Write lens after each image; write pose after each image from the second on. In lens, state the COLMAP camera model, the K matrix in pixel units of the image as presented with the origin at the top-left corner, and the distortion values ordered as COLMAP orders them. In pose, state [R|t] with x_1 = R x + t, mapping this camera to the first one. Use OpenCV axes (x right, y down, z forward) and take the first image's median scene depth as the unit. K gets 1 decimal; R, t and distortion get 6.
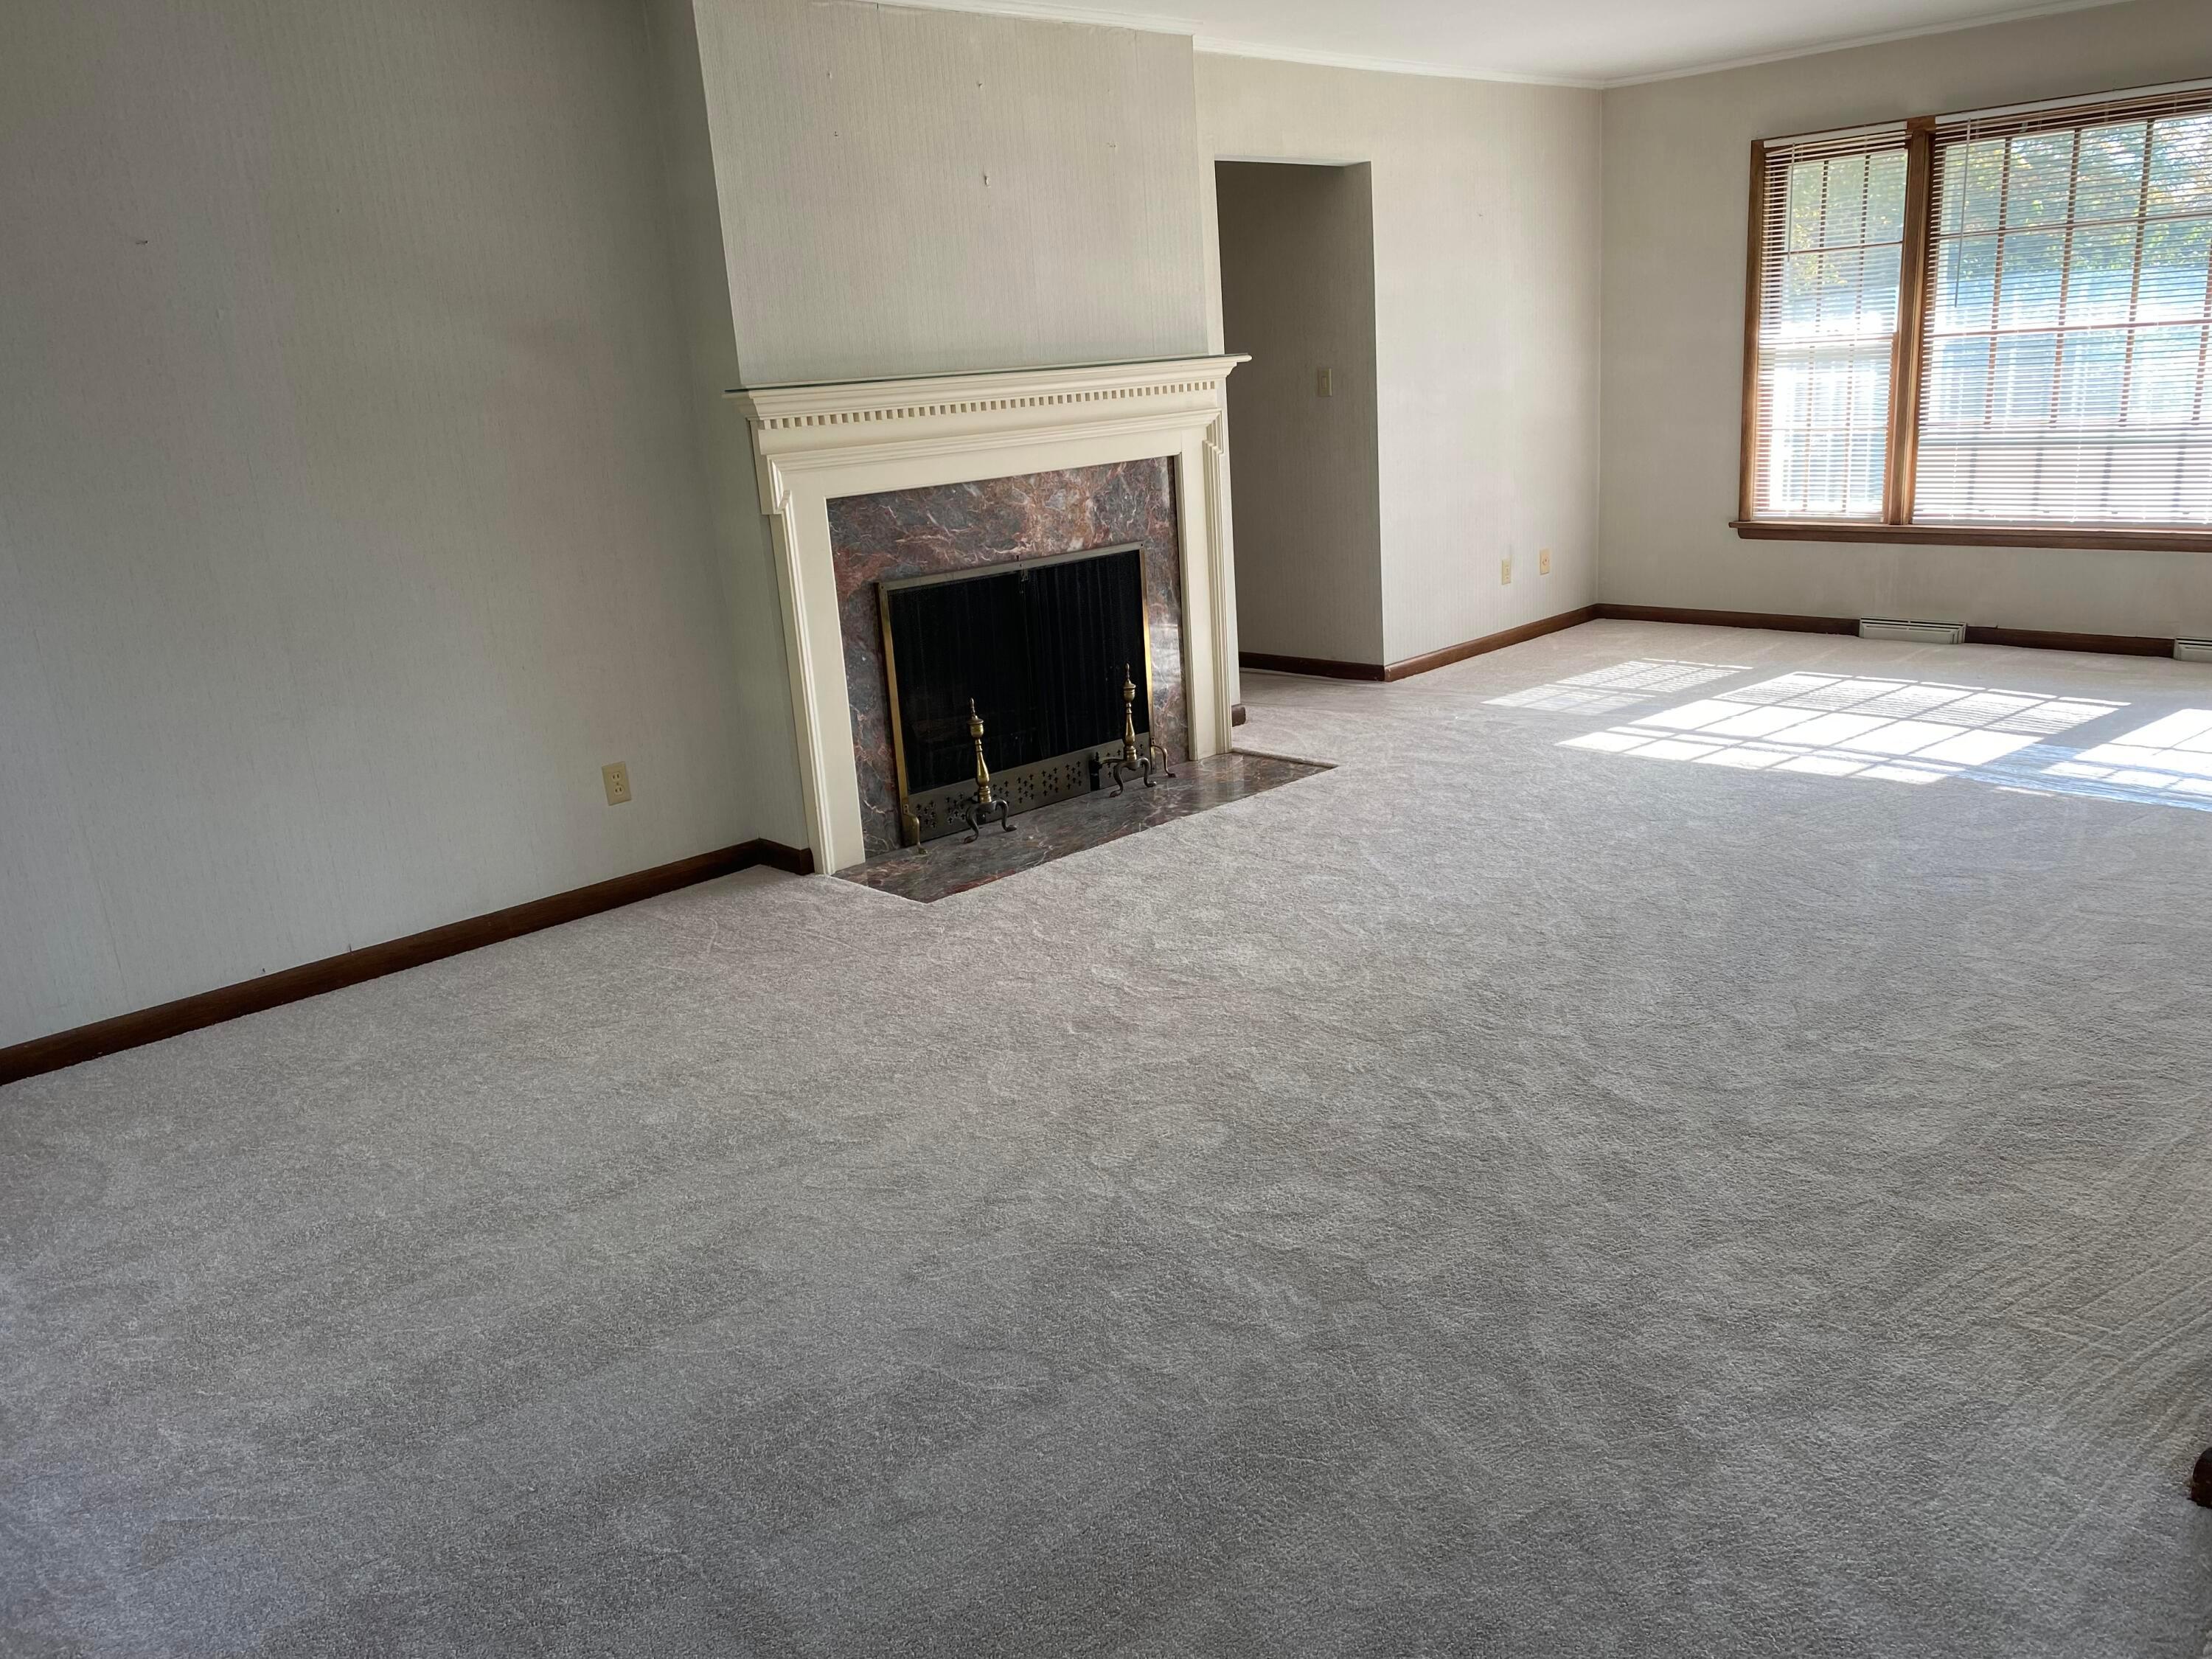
lens RADIAL K [[1678.1, 0, 1106.0], [0, 1678.1, 829.5], [0, 0, 1]] dist [0.111089, -0.140275]
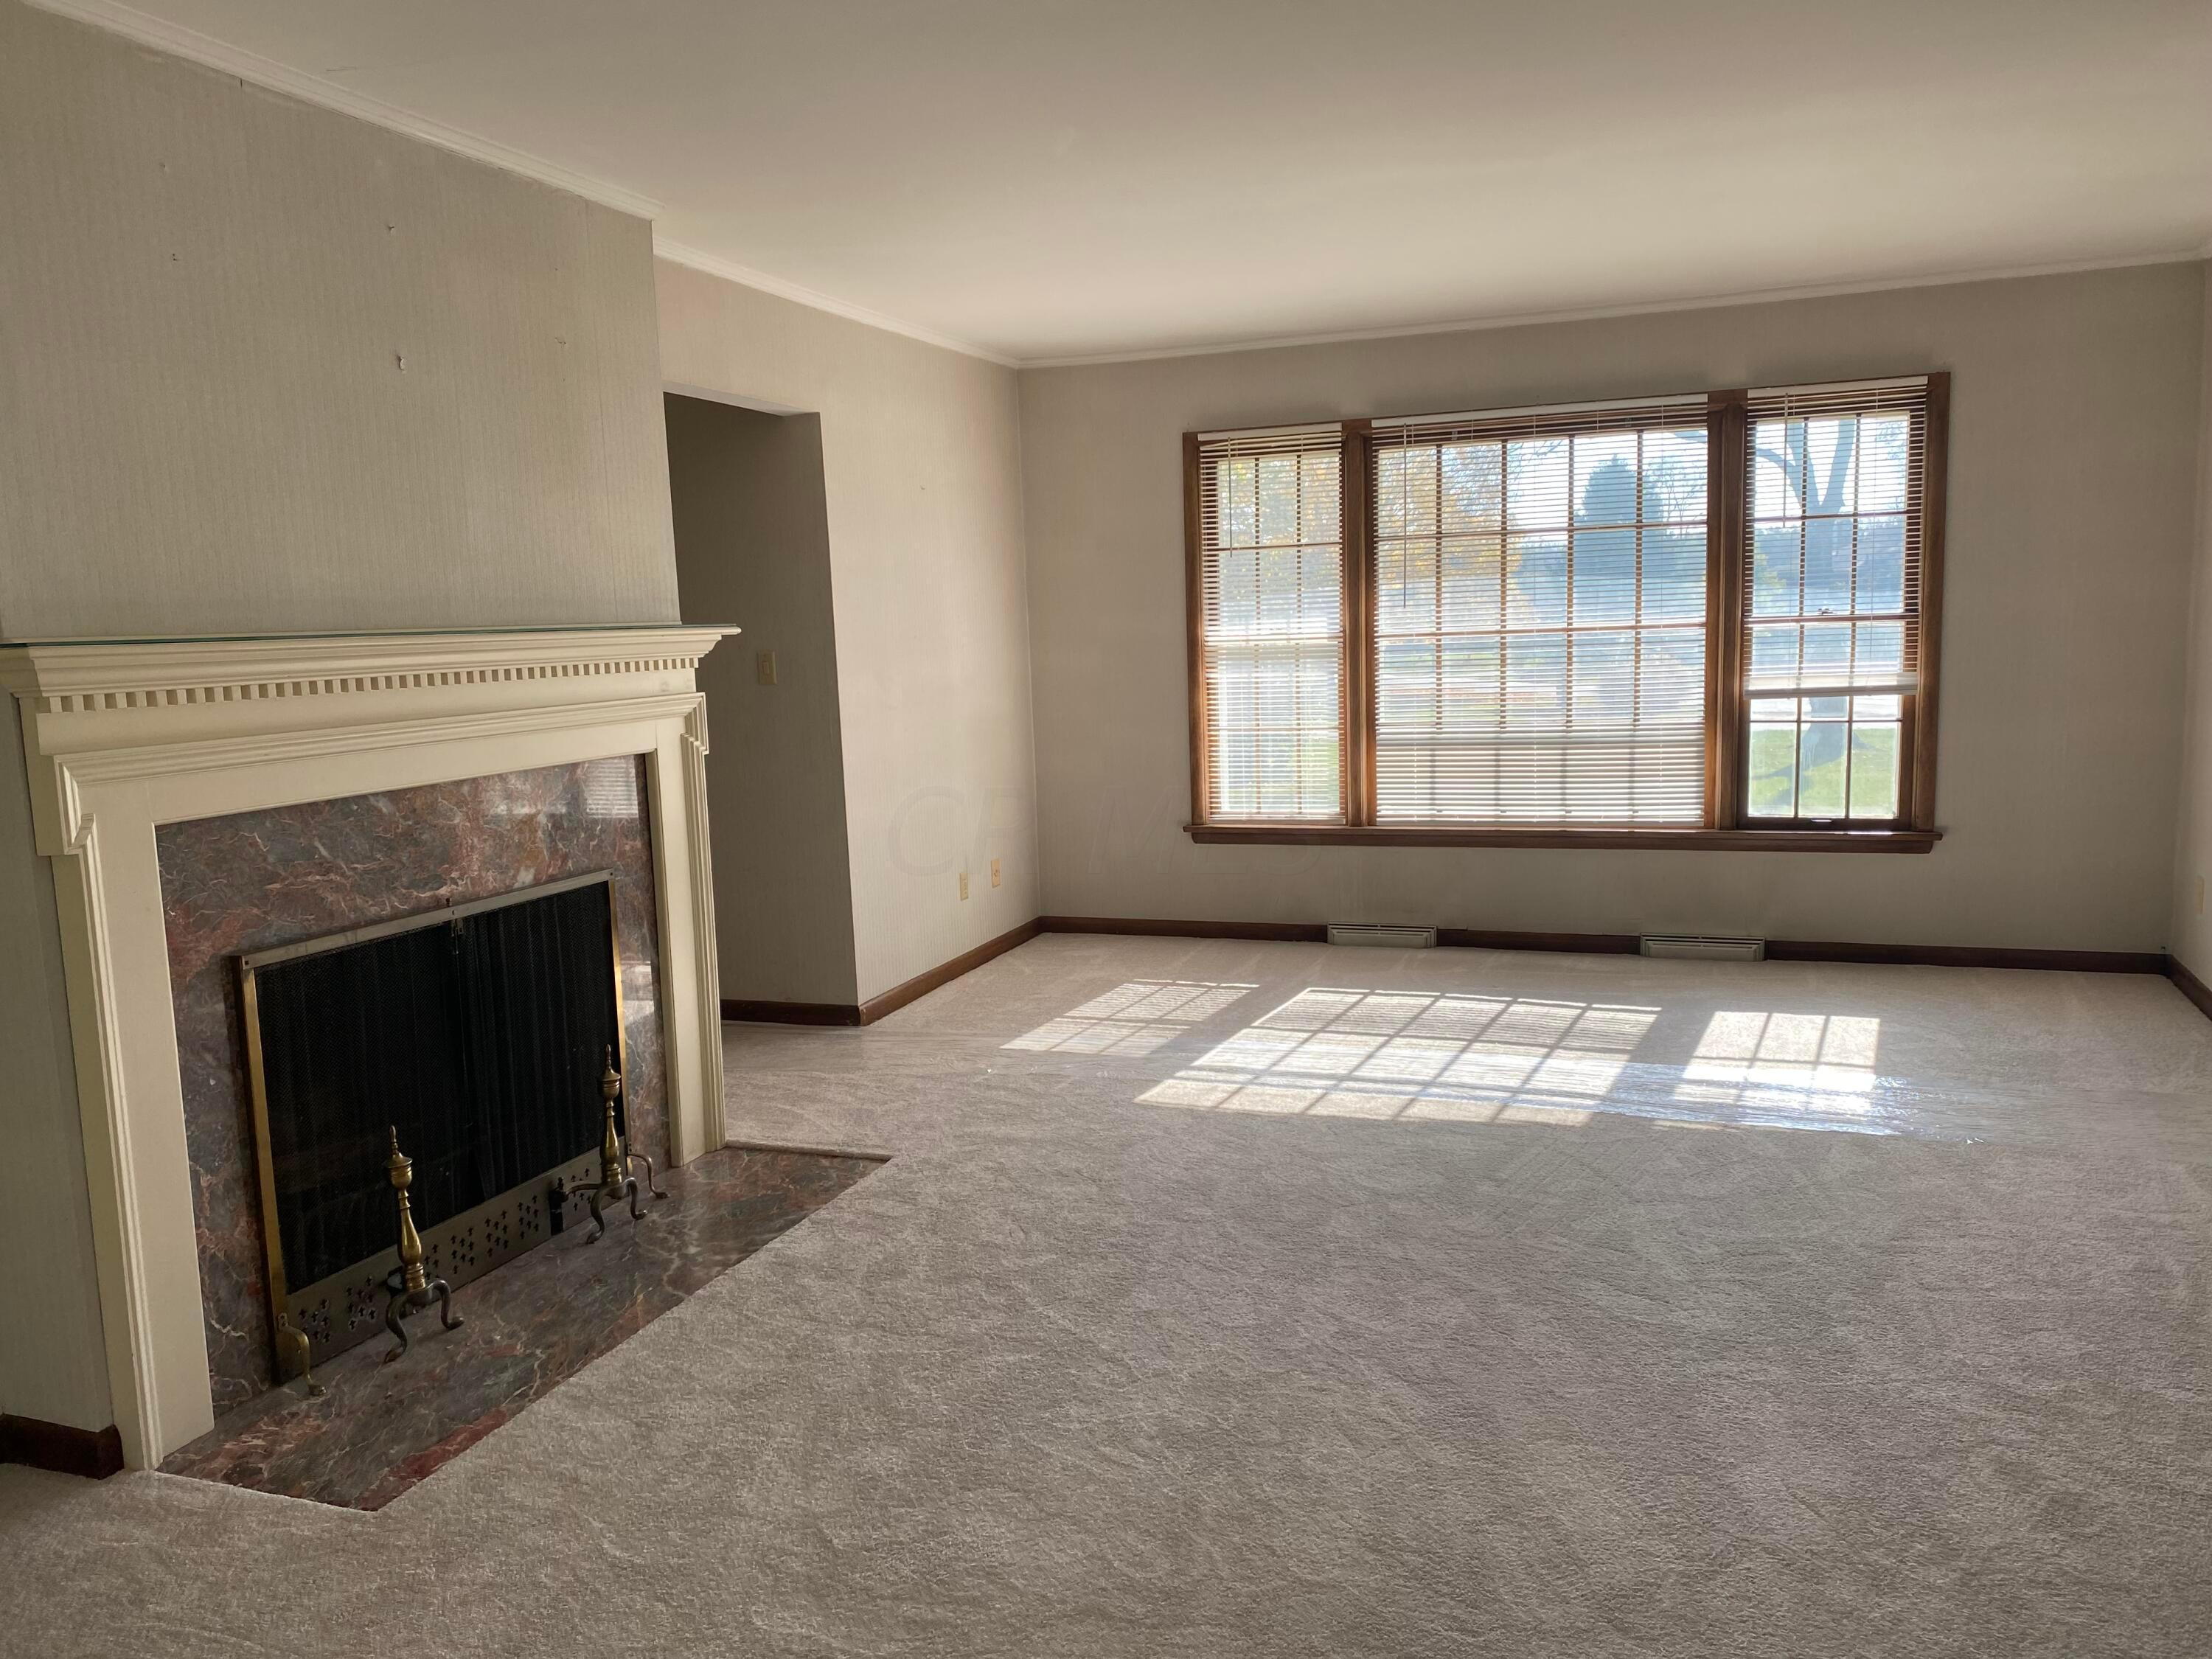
lens RADIAL K [[1746.6, 0, 1106.0], [0, 1746.6, 829.5], [0, 0, 1]] dist [0.064635, -0.078039]
pose [[0.906899, -0.021894, 0.420779, -0.104305], [0.094447, 0.983800, -0.152371, -0.056392], [-0.410627, 0.177926, 0.894275, 0.253759]]
